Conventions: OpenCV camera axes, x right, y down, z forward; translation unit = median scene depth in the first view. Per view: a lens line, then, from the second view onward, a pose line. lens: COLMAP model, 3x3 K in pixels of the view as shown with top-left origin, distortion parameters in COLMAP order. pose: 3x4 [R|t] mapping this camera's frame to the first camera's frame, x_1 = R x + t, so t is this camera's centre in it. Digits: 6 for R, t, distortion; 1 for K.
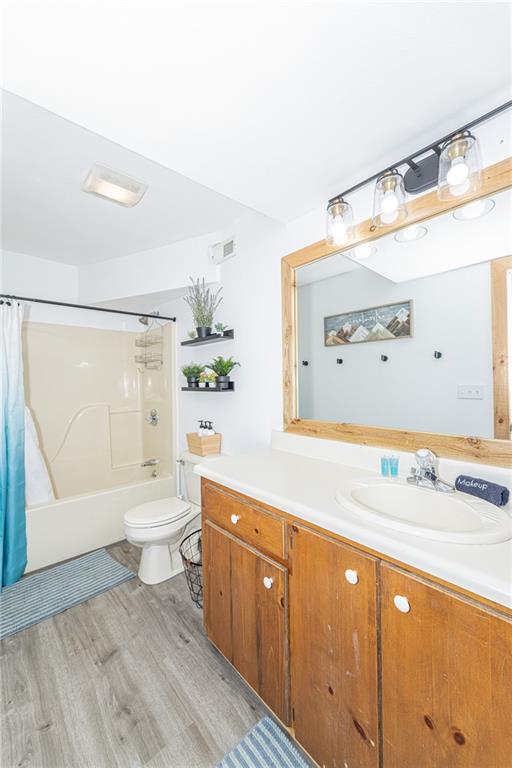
lens RADIAL K [[307.5, 0, 254.2], [0, 307.5, 382.6], [0, 0, 1]] dist [0.005823, -0.000716]
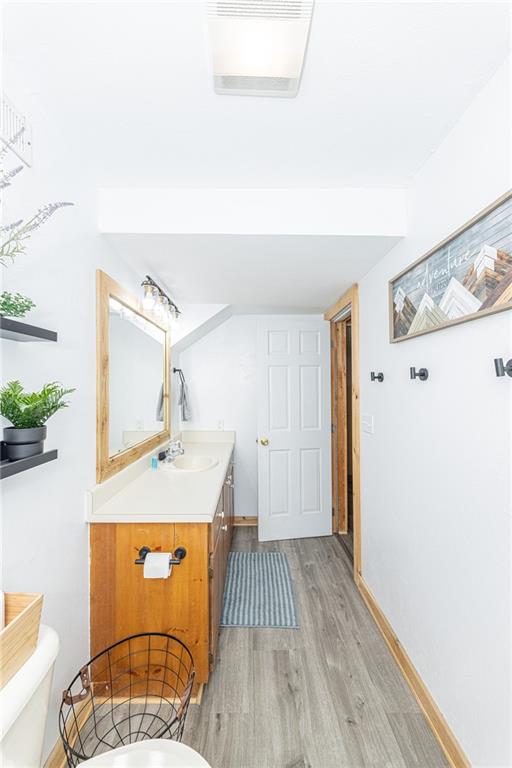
lens RADIAL K [[307.5, 0, 256.3], [0, 307.5, 386.0], [0, 0, 1]] dist [0.005823, -0.000716]
pose [[-0.766182, 0.010928, 0.642531, -1.059157], [0.009959, 0.999937, -0.005130, -0.126521], [-0.642547, 0.002468, -0.766242, 1.929743]]
